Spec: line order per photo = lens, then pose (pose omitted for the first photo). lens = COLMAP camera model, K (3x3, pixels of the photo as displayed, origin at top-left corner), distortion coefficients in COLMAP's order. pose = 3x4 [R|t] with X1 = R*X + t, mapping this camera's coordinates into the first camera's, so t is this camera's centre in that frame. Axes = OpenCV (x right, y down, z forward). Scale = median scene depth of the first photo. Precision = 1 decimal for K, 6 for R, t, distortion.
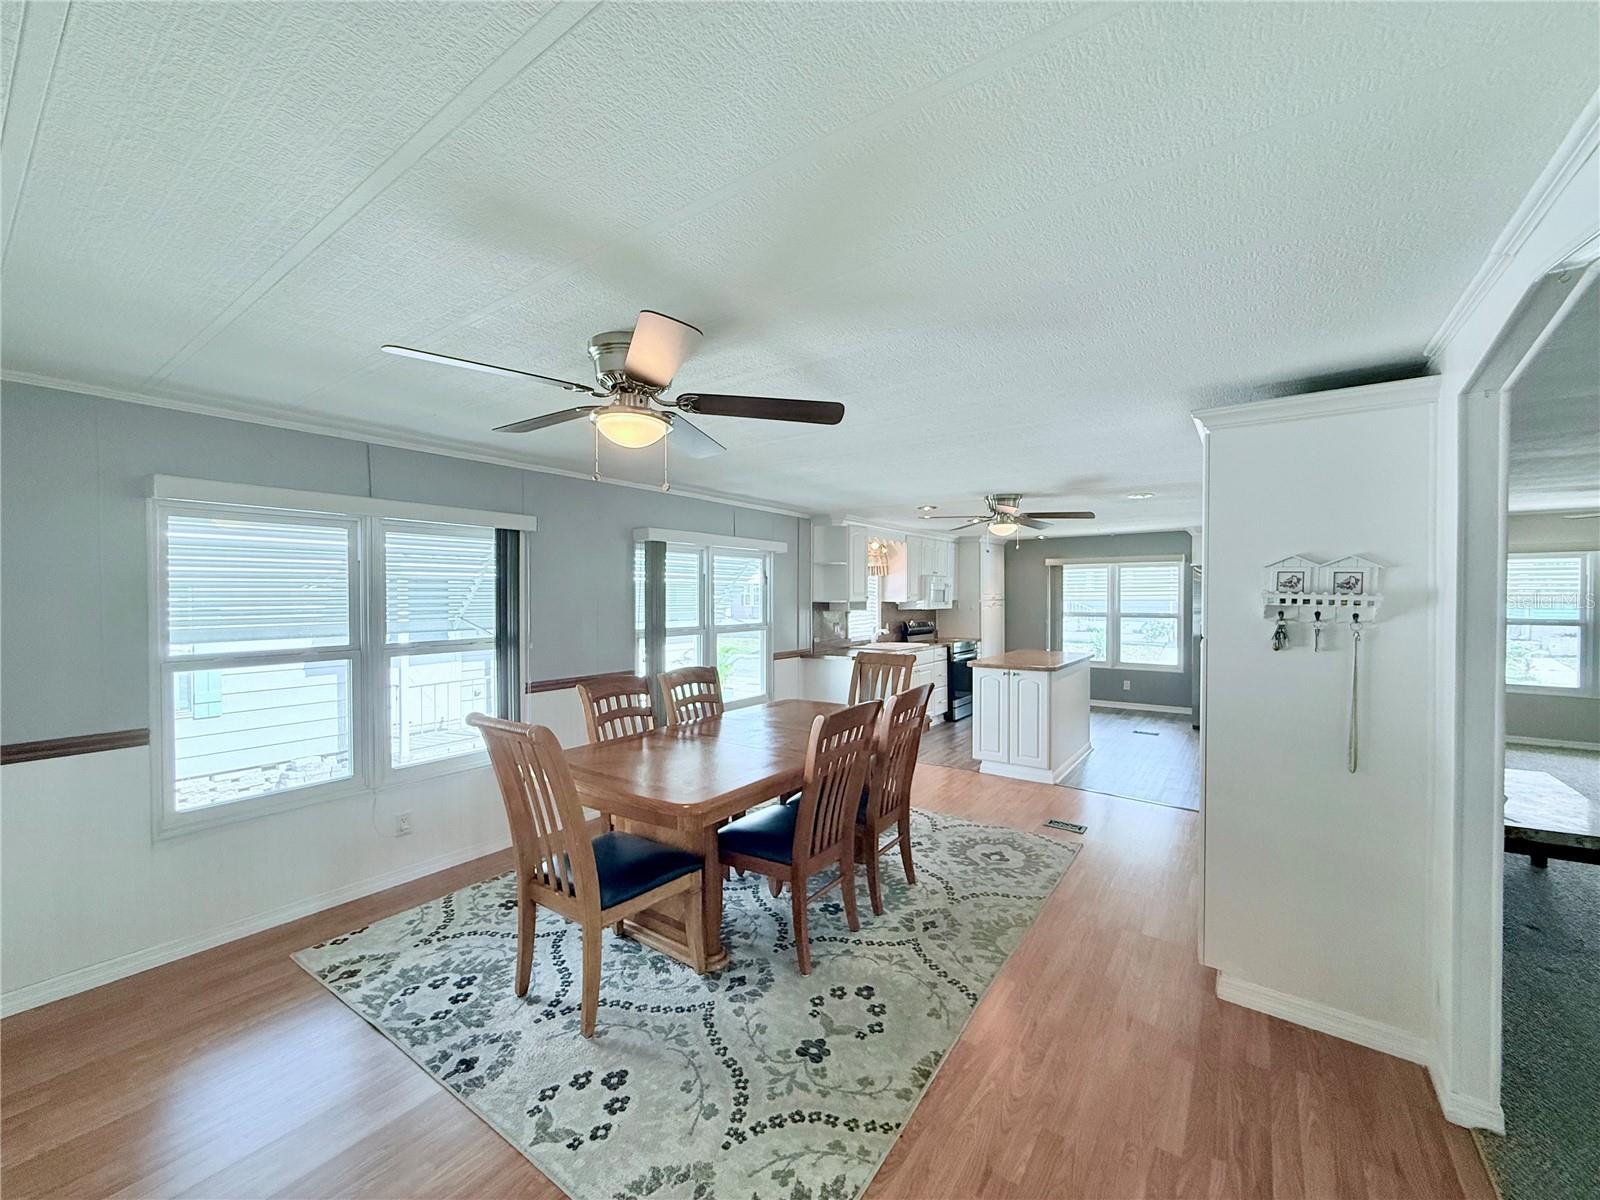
lens RADIAL K [[635.4, 0, 802.0], [0, 635.4, 607.1], [0, 0, 1]] dist [0.001035, -0.000893]
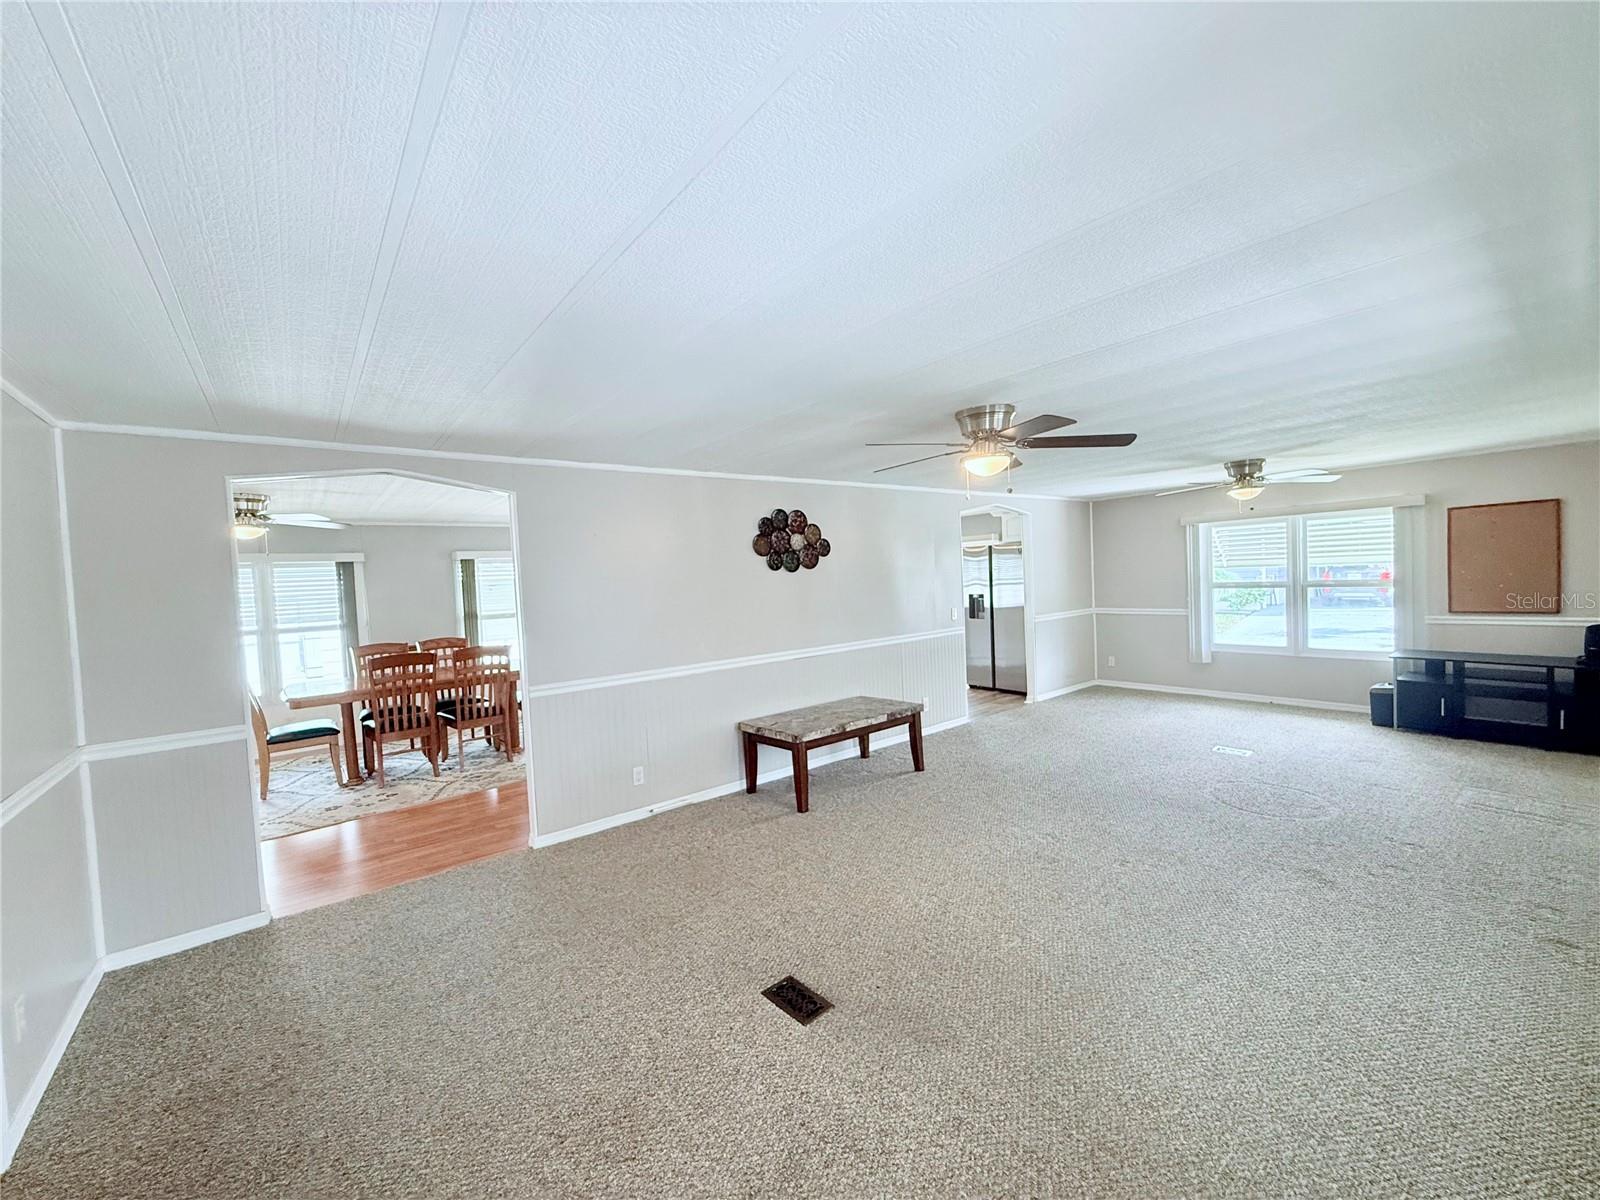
lens RADIAL K [[635.4, 0, 801.7], [0, 635.4, 608.1], [0, 0, 1]] dist [0.001035, -0.000893]
pose [[0.961581, -0.028812, -0.273004, 1.986597], [0.037932, 0.998883, 0.028185, 0.008314], [0.271887, -0.037458, 0.961600, -0.579861]]
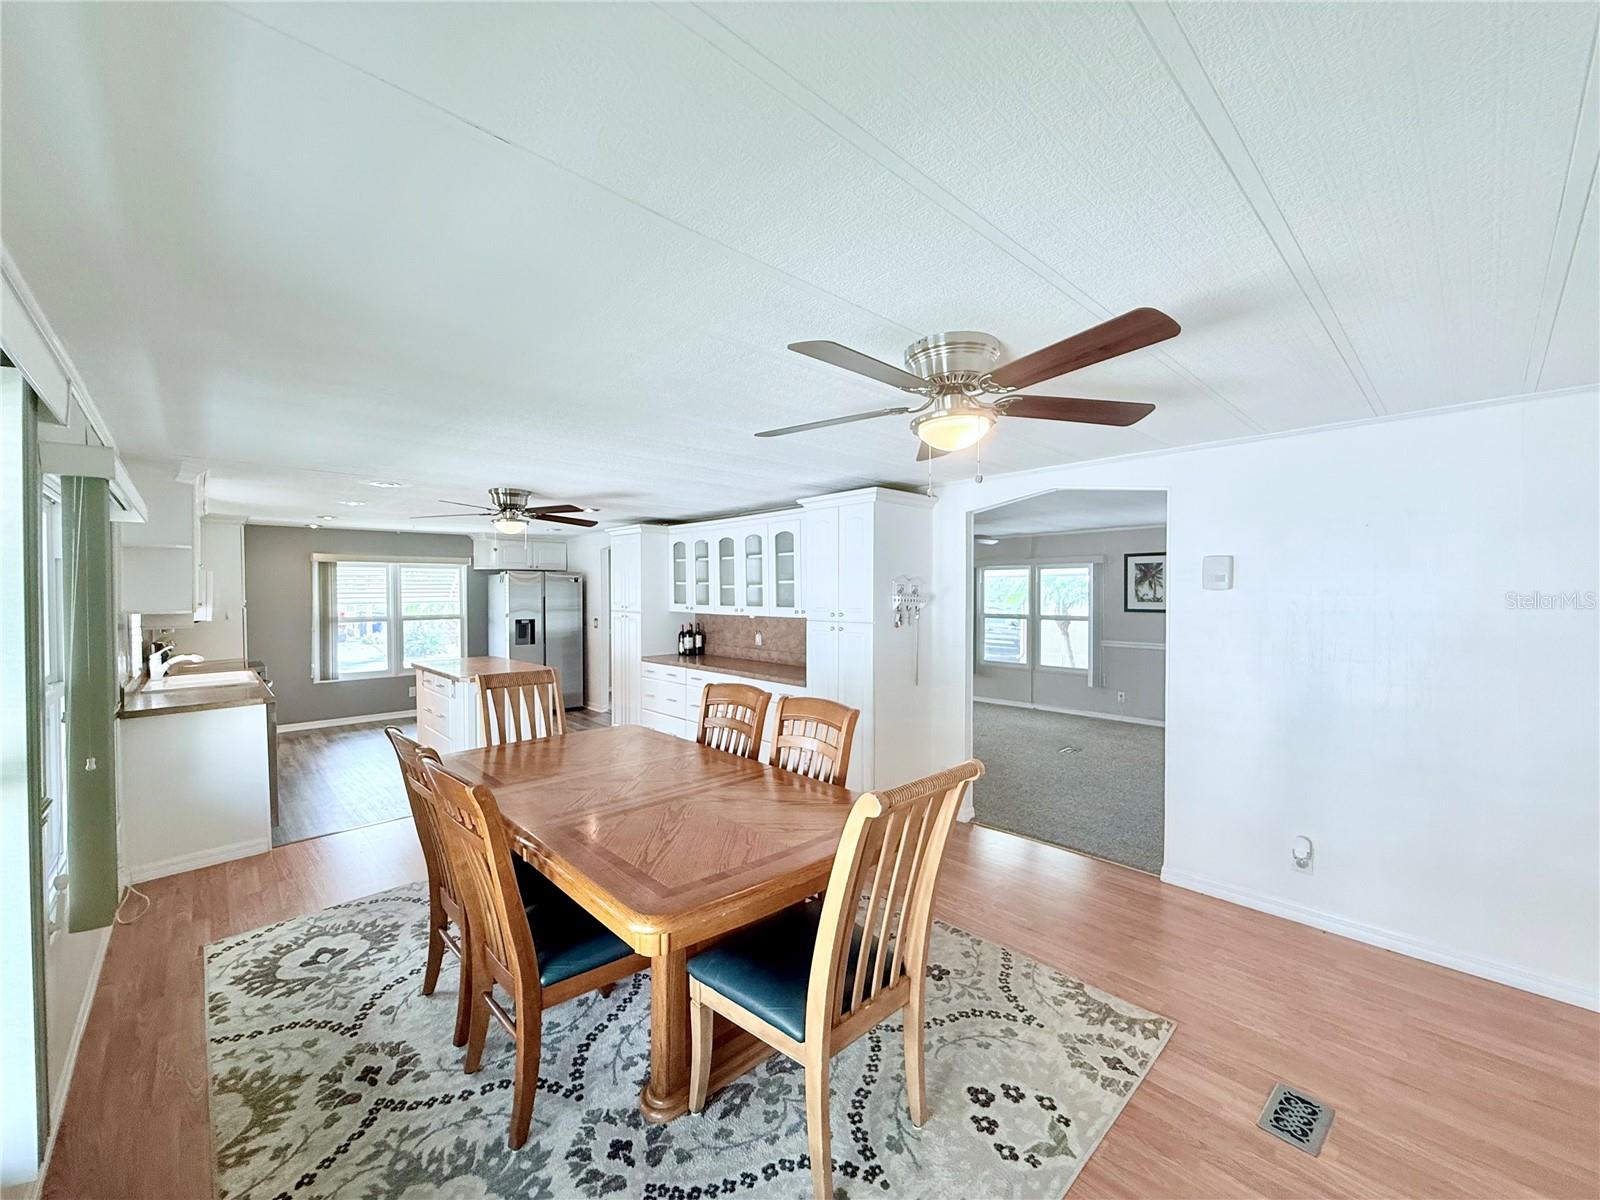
lens RADIAL K [[635.4, 0, 793.7], [0, 635.4, 600.2], [0, 0, 1]] dist [0.001035, -0.000893]
pose [[0.202046, -0.012395, 0.979298, -1.113859], [0.023517, 0.999693, 0.007801, -0.031017], [-0.979094, 0.021454, 0.202275, 0.912966]]
